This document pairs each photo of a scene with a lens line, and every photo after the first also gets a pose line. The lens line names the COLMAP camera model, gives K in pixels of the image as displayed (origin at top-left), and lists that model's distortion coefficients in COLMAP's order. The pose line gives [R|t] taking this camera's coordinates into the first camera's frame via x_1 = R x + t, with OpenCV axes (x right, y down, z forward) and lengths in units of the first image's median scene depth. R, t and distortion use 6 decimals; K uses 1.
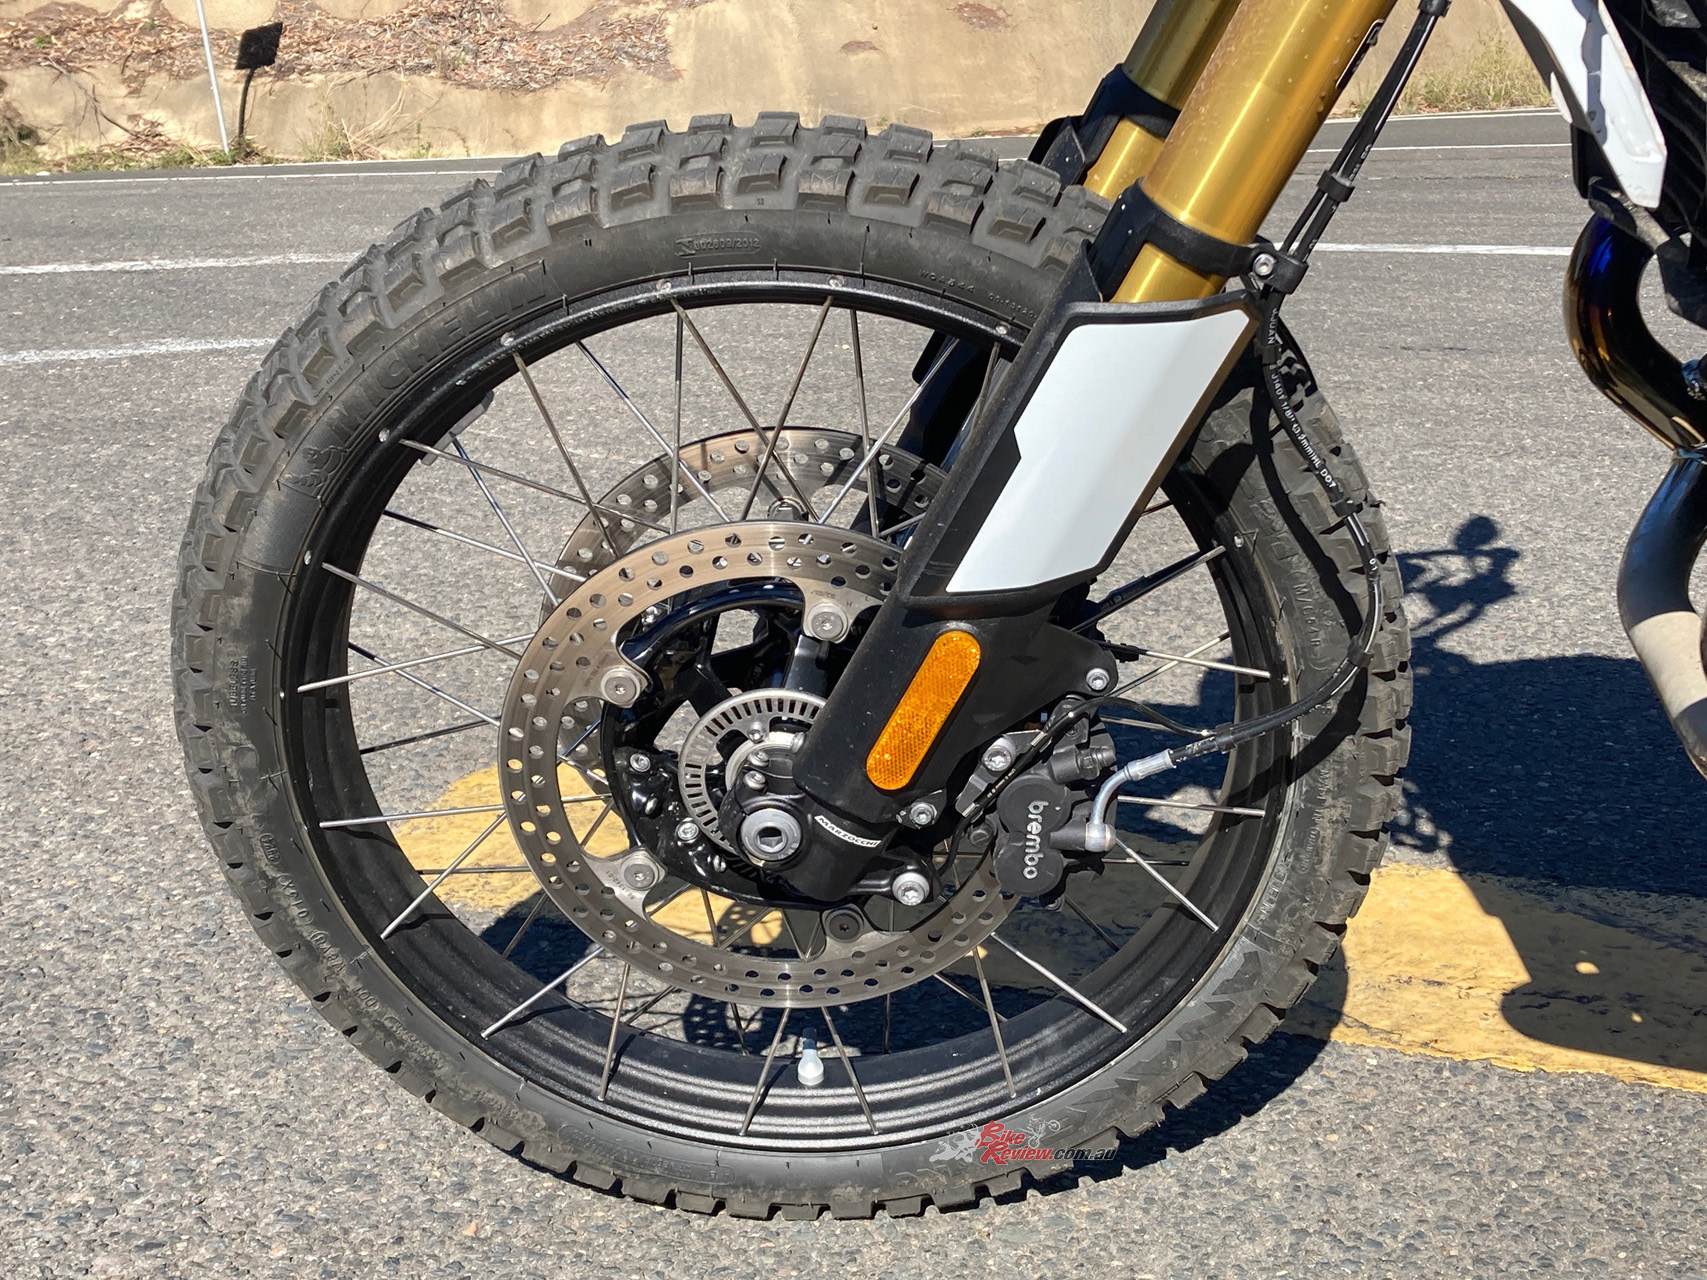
lens RADIAL K [[2344.2, 0, 867.3], [0, 2344.2, 633.7], [0, 0, 1]] dist [0.009305, 0.000000]
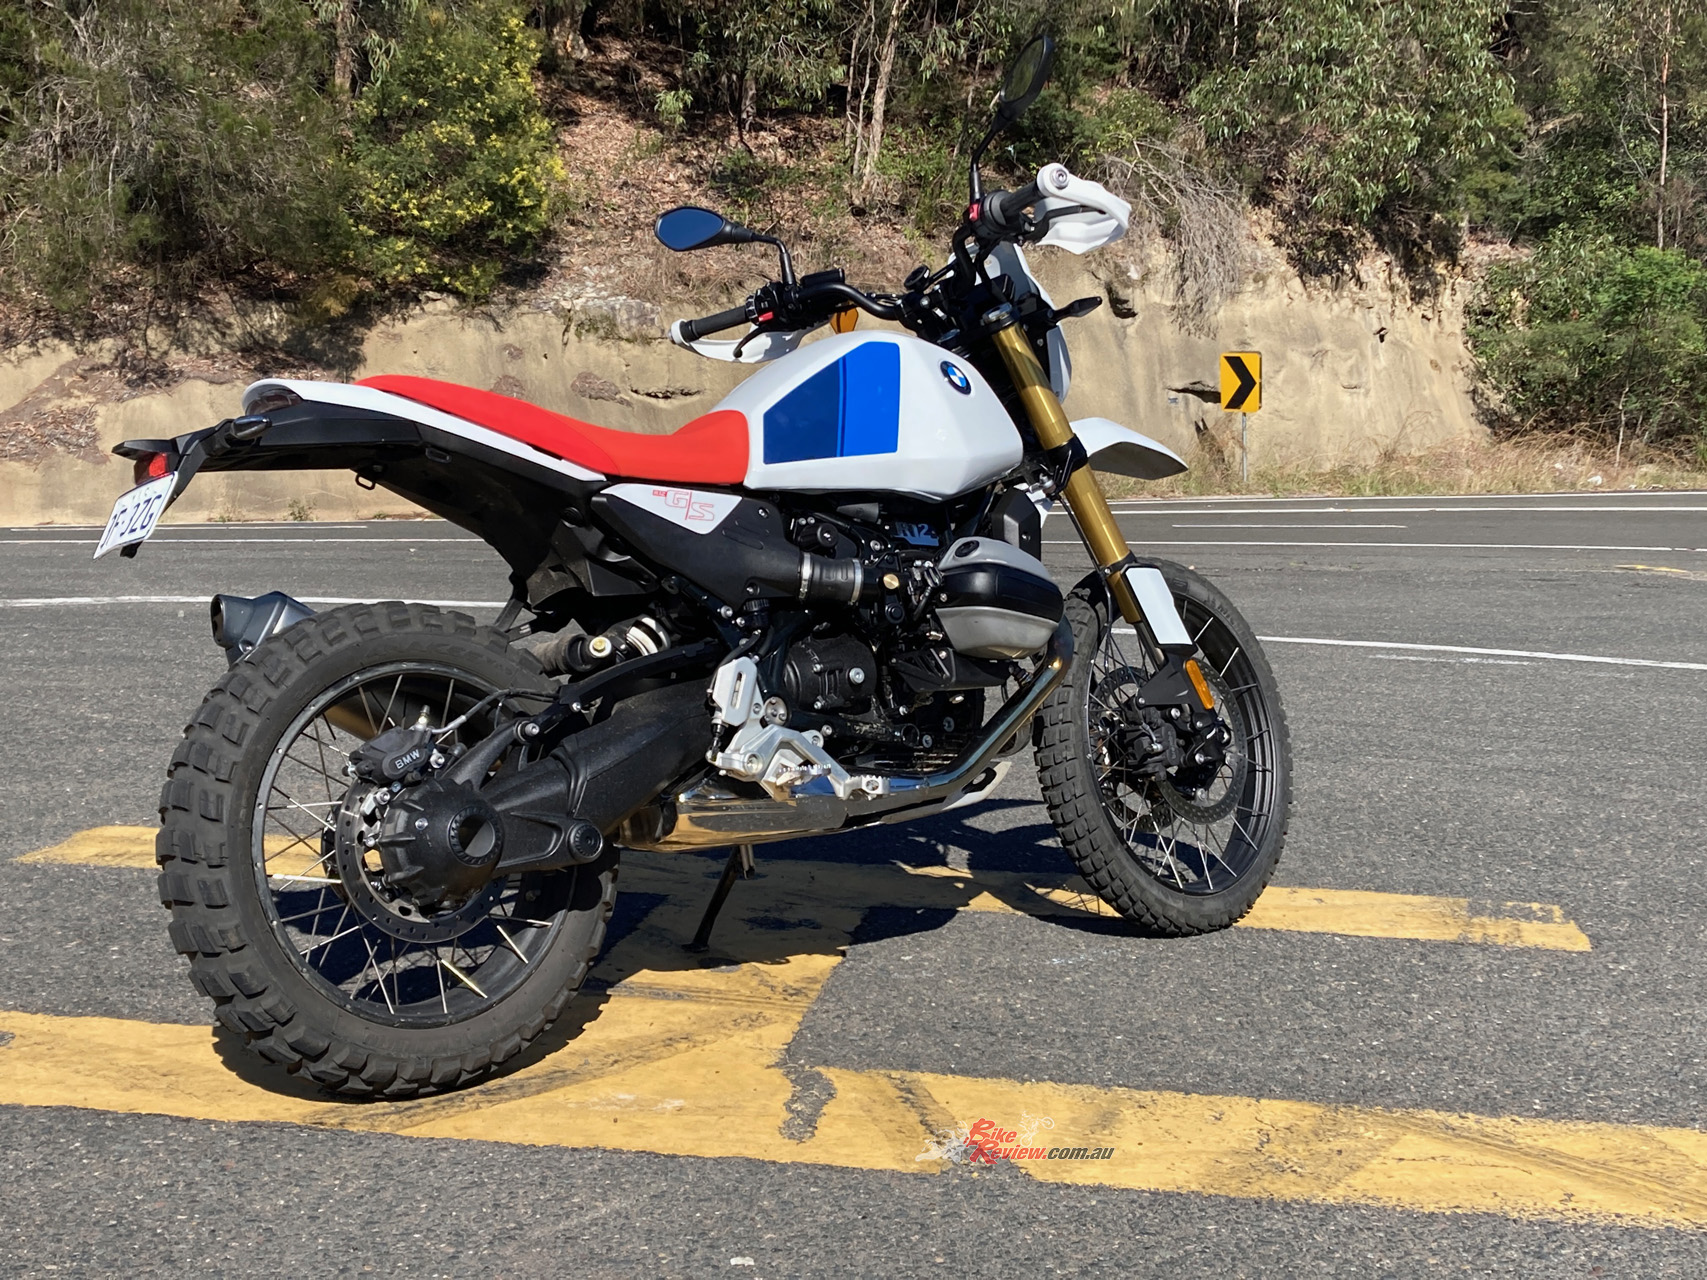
lens RADIAL K [[2249.2, 0, 867.3], [0, 2249.2, 645.2], [0, 0, 1]] dist [0.043081, 0.000000]
pose [[0.967604, 0.008112, 0.252344, -0.000128], [0.030393, 0.988473, -0.148316, 0.022500], [-0.250638, 0.151181, 0.956203, -0.118907]]
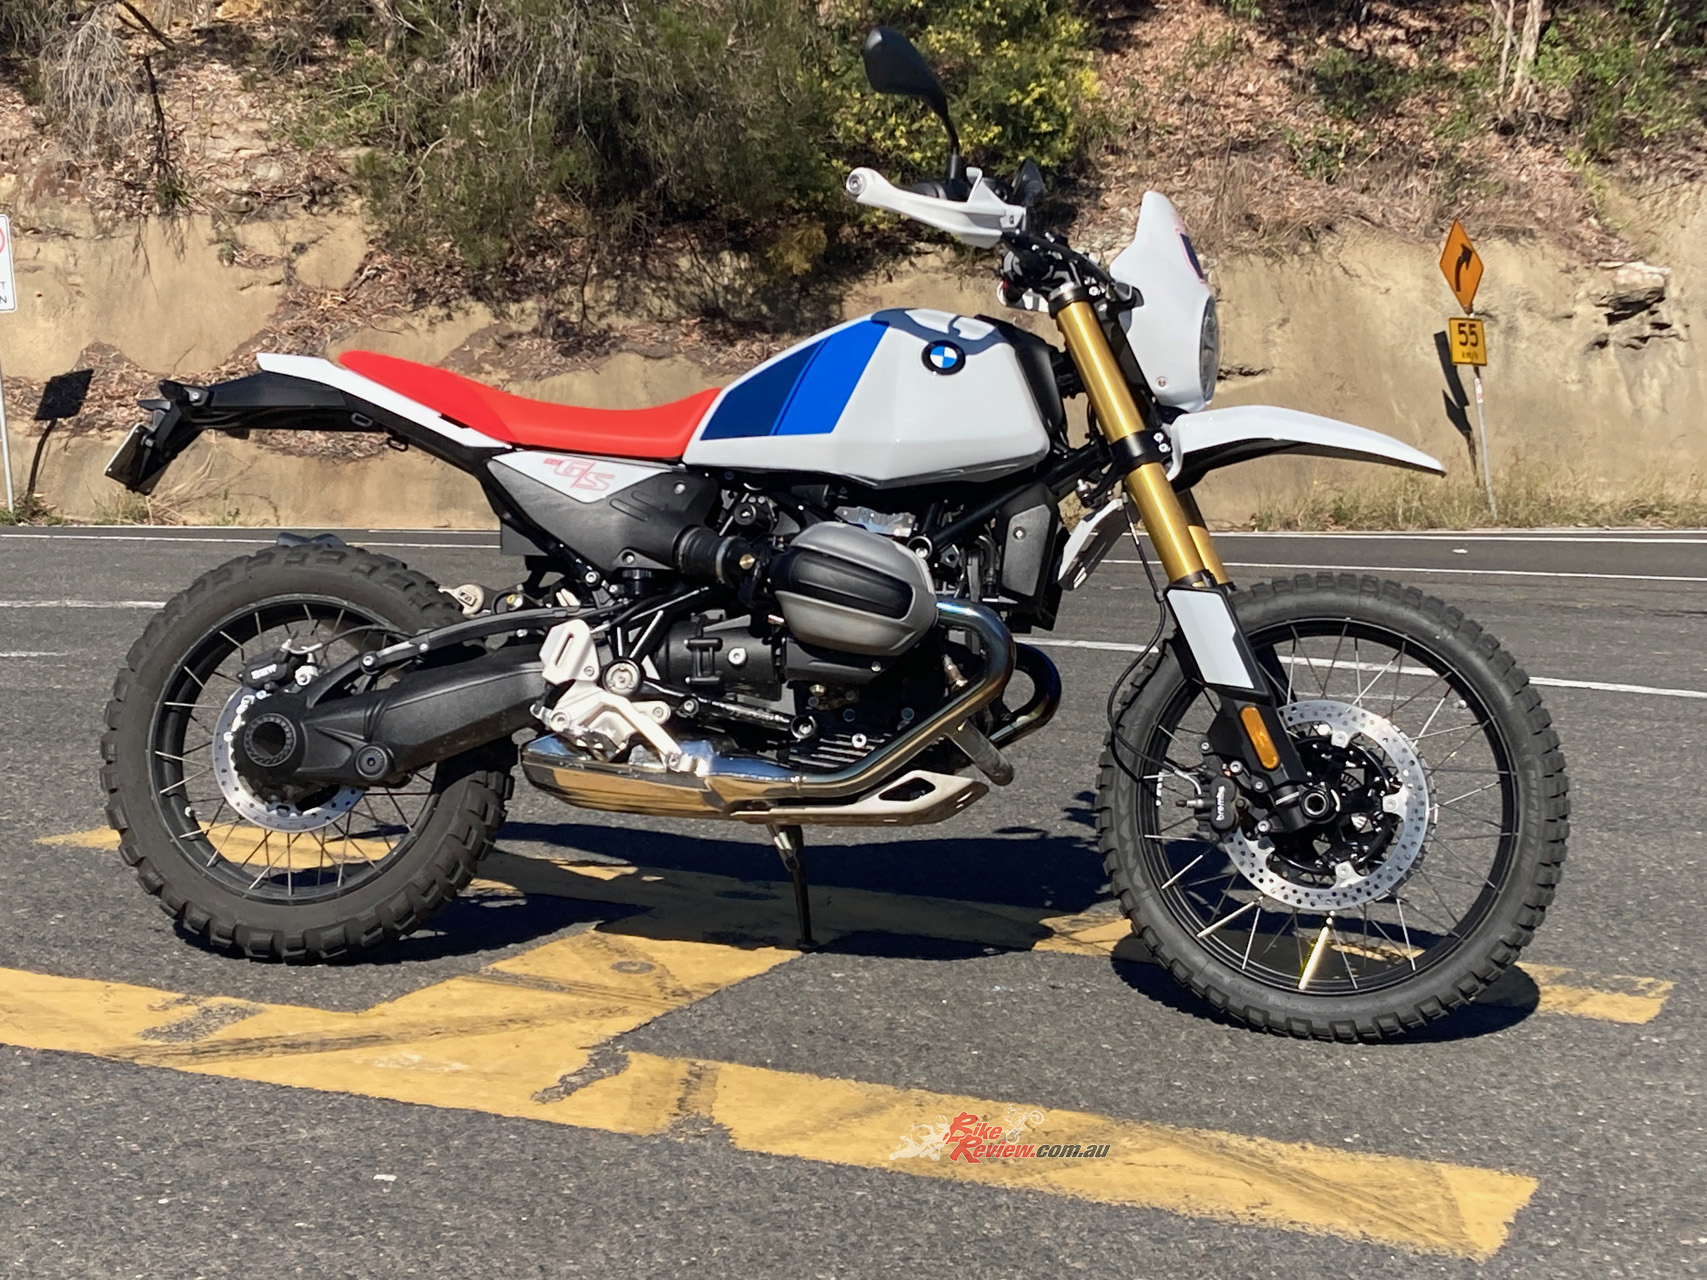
lens RADIAL K [[3083.2, 0, 835.3], [0, 3083.2, 586.0], [0, 0, 1]] dist [0.128543, 0.000000]
pose [[0.998946, 0.045884, 0.000818, 0.044625], [-0.044907, 0.981030, -0.188584, 0.035126], [-0.009455, 0.188348, 0.982057, -0.173346]]
